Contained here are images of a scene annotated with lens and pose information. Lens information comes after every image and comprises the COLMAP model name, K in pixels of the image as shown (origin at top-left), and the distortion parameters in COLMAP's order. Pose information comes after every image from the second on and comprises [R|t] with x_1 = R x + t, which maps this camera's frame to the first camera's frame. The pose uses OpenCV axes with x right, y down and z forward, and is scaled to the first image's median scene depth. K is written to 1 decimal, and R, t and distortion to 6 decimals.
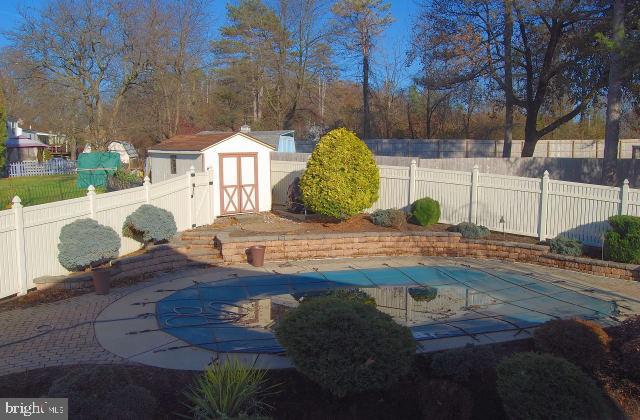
lens RADIAL K [[520.4, 0, 320.0], [0, 520.4, 210.0], [0, 0, 1]] dist [-0.077001, 0.005489]
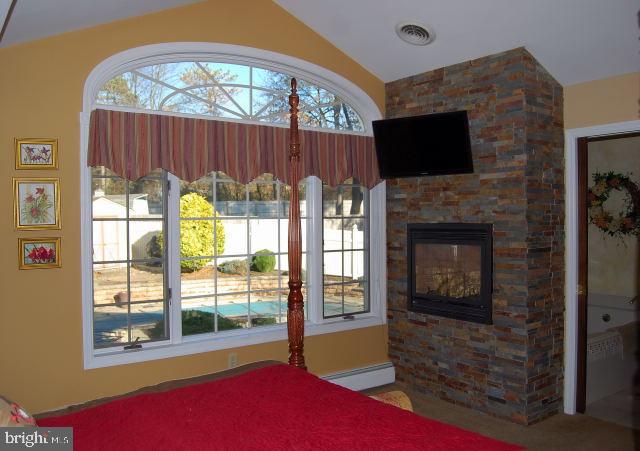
lens RADIAL K [[558.3, 0, 320.0], [0, 558.3, 225.5], [0, 0, 1]] dist [-0.088293, -0.000386]
pose [[0.964544, -0.019163, 0.263225, -0.014766], [0.042627, 0.995577, -0.083719, 0.038270], [-0.260457, 0.091971, 0.961095, -0.322665]]
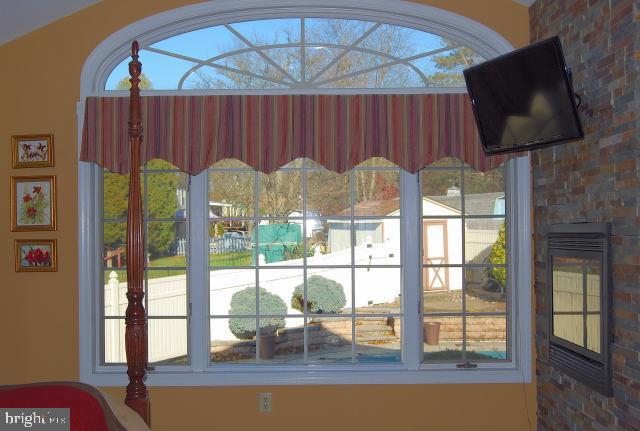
lens RADIAL K [[794.4, 0, 320.0], [0, 794.4, 215.5], [0, 0, 1]] dist [-0.065505, 0.004472]
pose [[0.934556, -0.024768, -0.354954, 0.168197], [-0.018645, 0.992795, -0.118367, 0.045554], [0.355328, 0.117238, 0.927360, -0.322366]]
